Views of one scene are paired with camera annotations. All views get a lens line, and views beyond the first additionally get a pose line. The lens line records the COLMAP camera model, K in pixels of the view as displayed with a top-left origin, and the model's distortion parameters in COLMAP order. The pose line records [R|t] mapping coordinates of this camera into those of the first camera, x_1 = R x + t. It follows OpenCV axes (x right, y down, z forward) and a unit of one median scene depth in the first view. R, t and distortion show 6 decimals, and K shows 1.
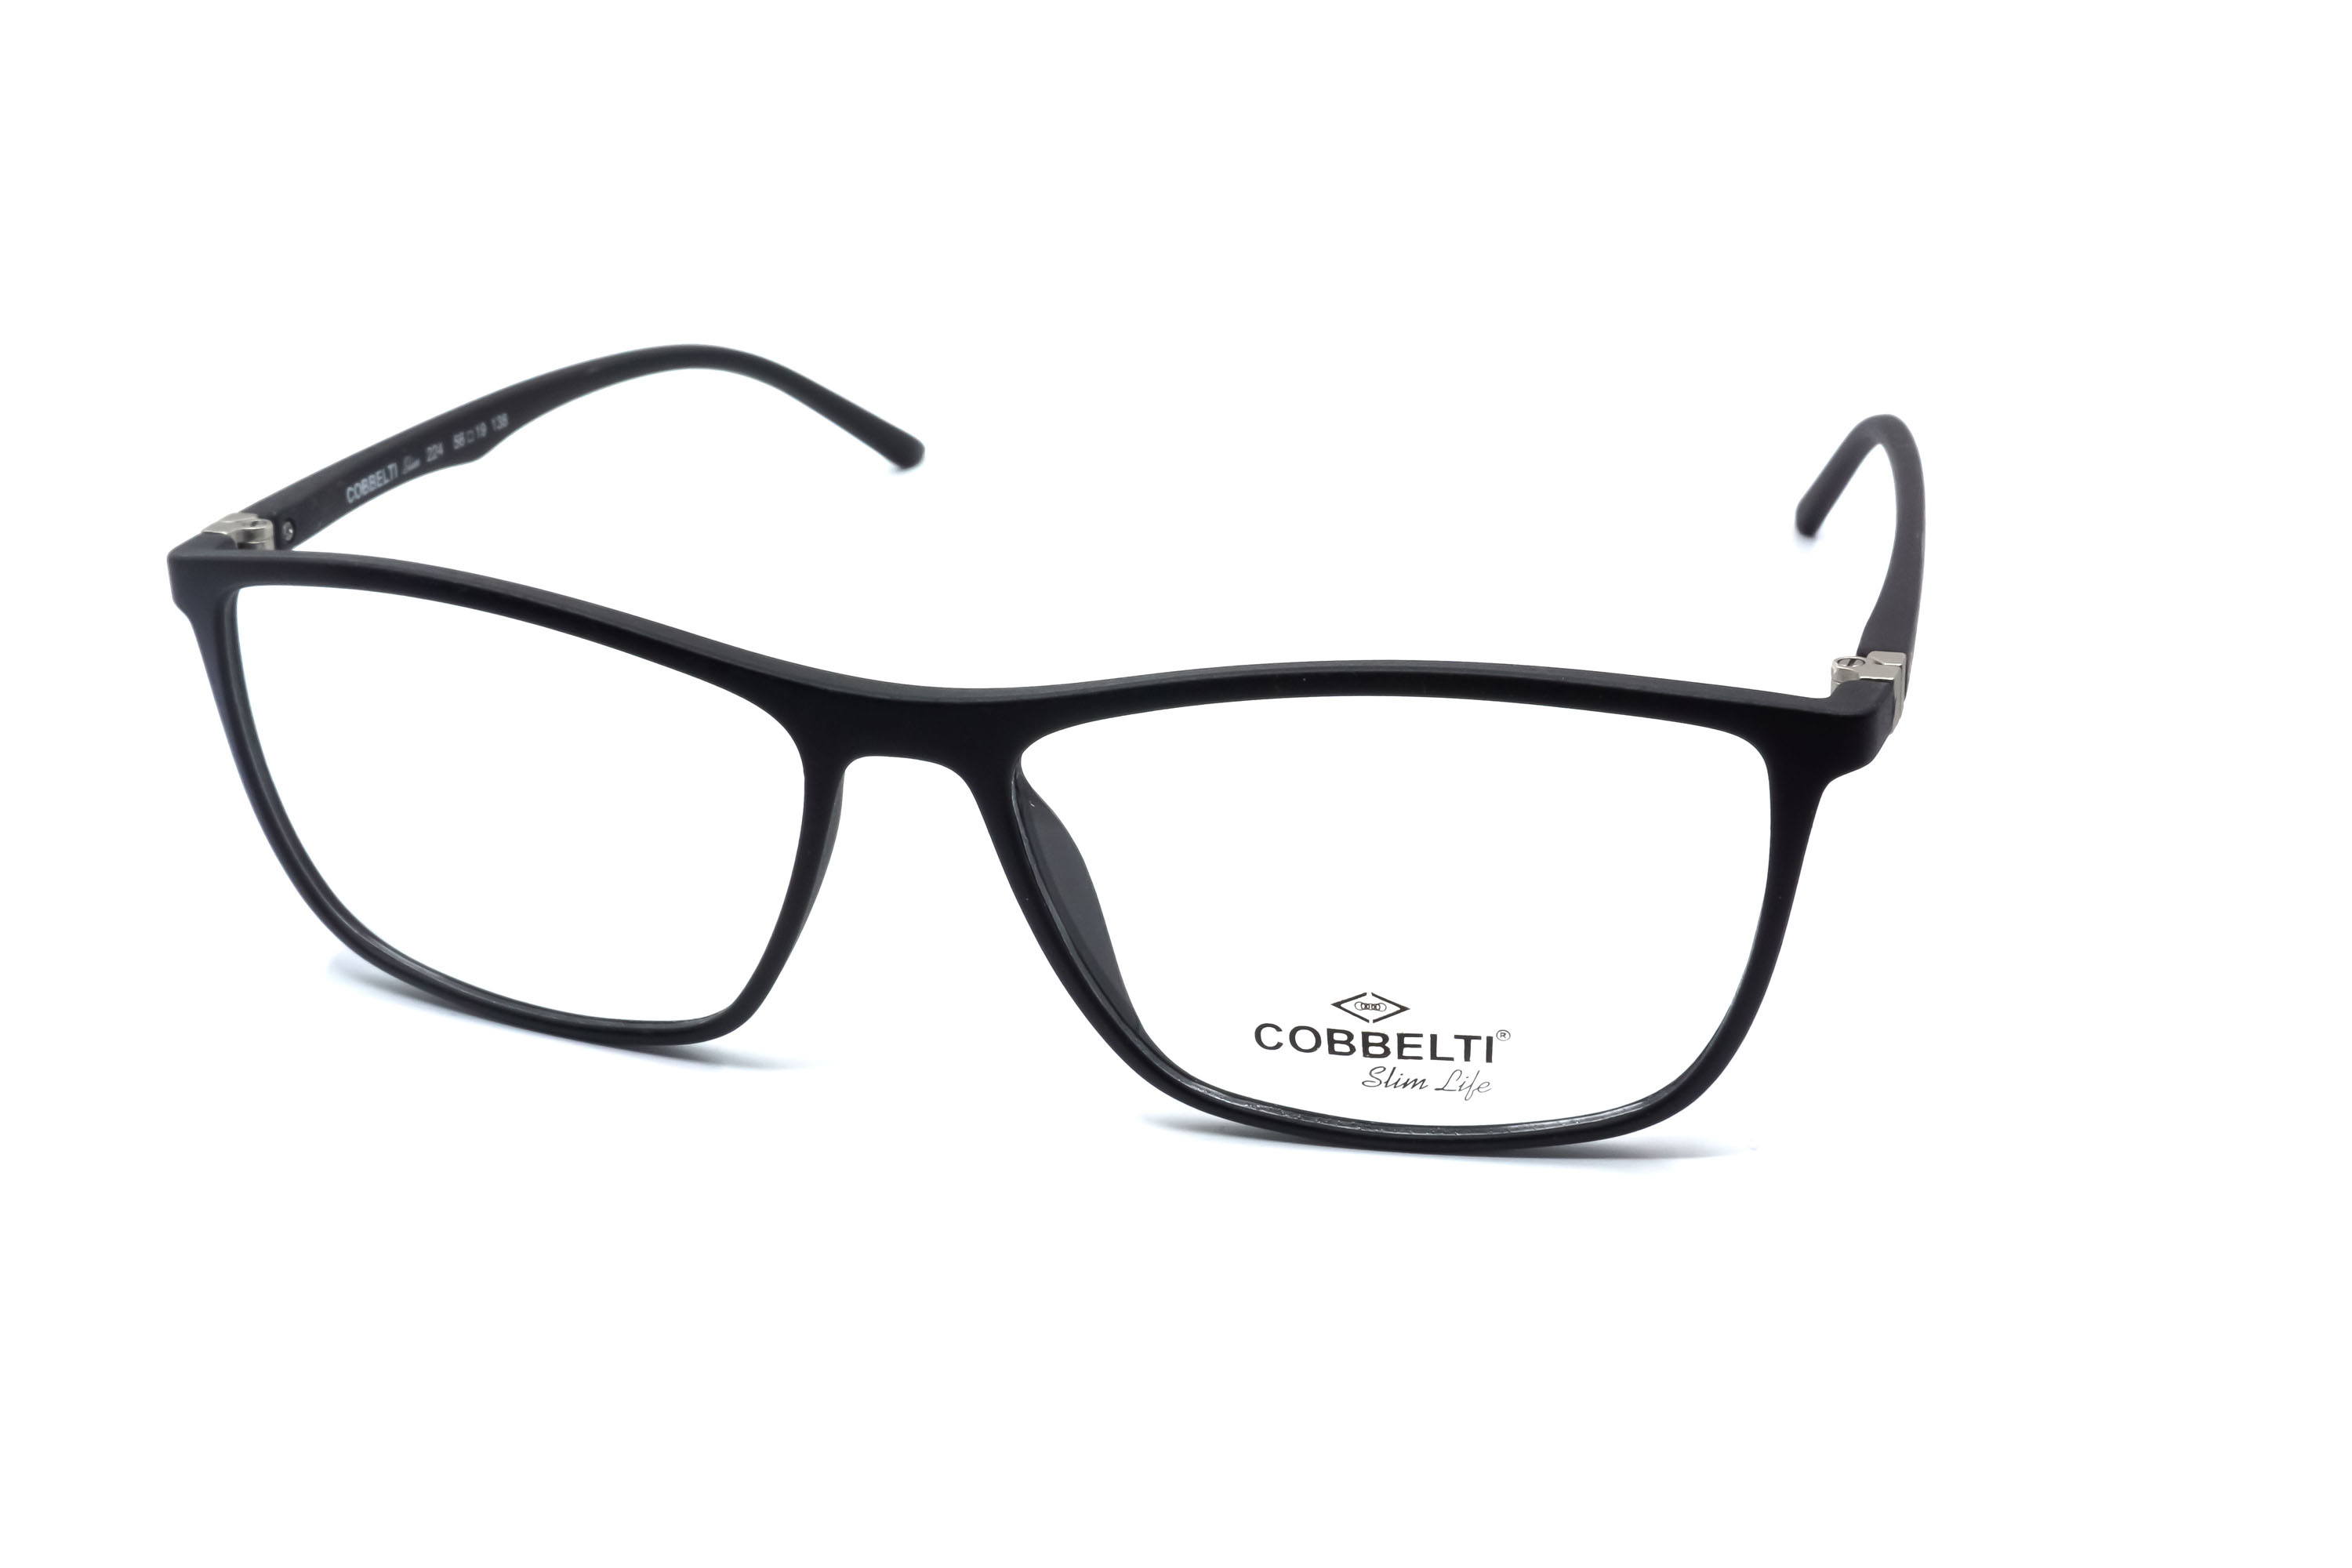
lens RADIAL K [[2636.2, 0, 1167.8], [0, 2636.2, 794.5], [0, 0, 1]] dist [0.030870, 0.000000]
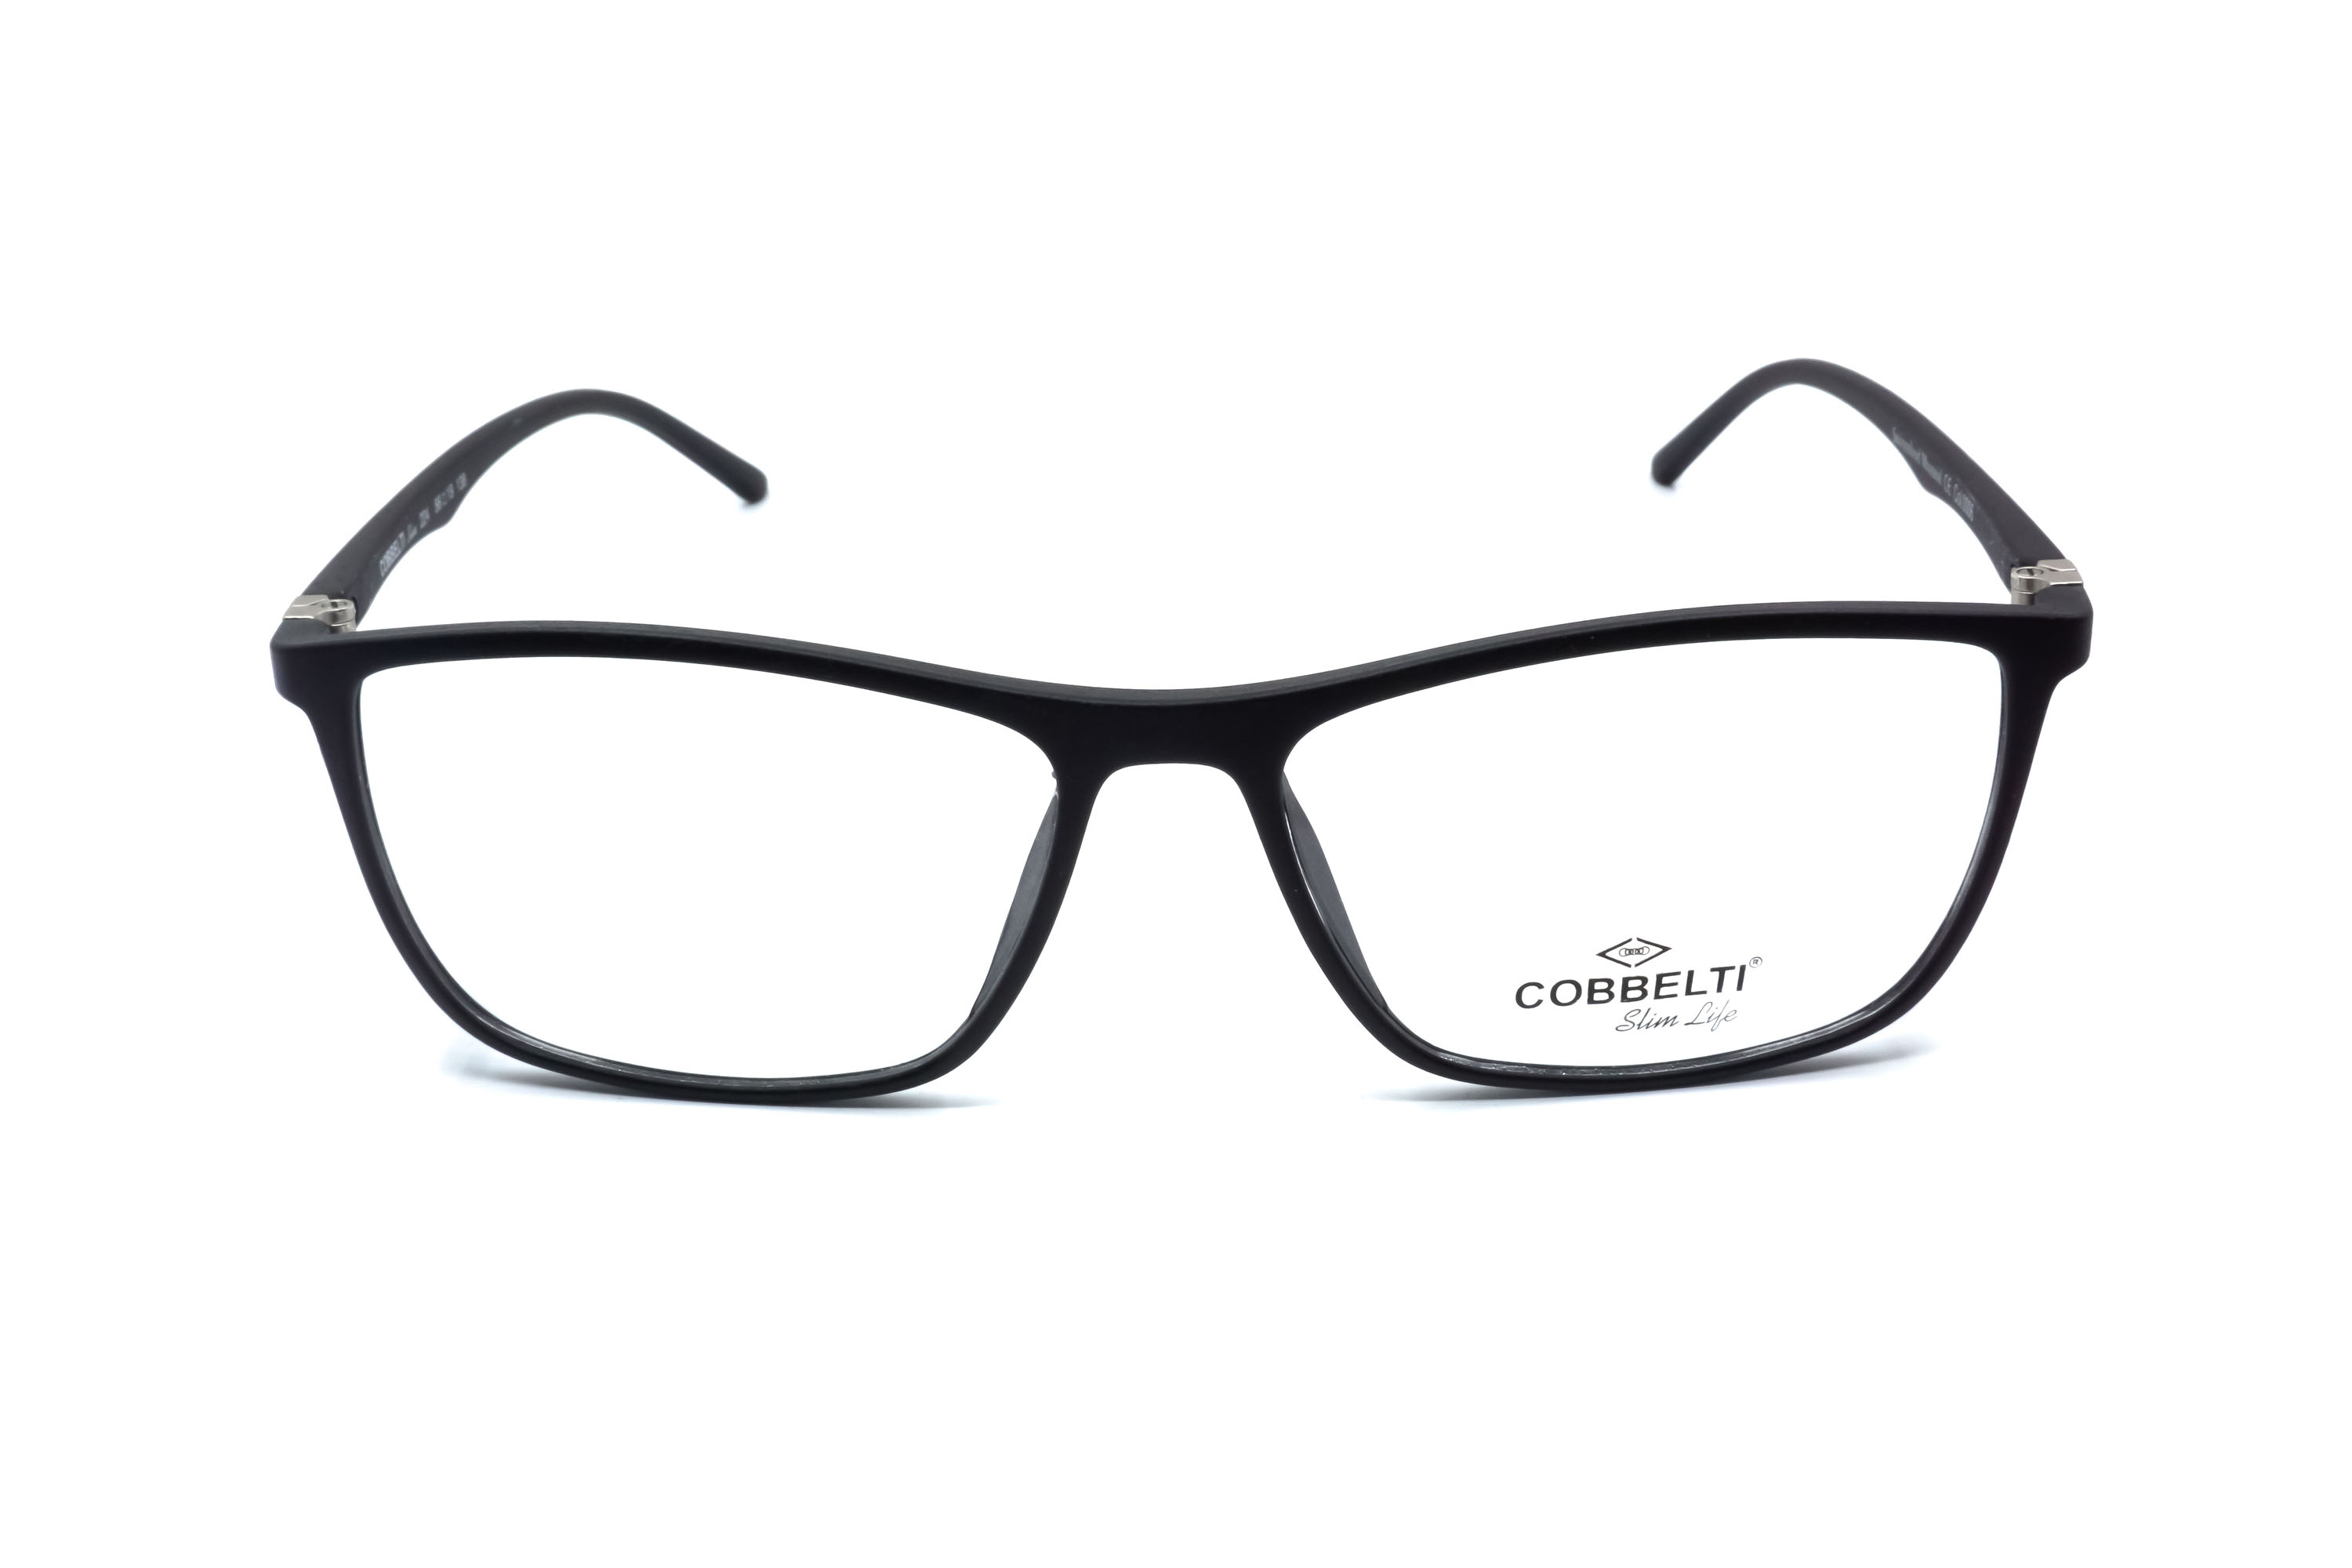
lens RADIAL K [[2636.2, 0, 1185.1], [0, 2636.2, 791.9], [0, 0, 1]] dist [0.030870, 0.000000]
pose [[0.965876, -0.116431, 0.231361, -0.319648], [0.118236, 0.992967, 0.006098, -0.008514], [-0.230444, 0.021465, 0.972849, 0.034717]]
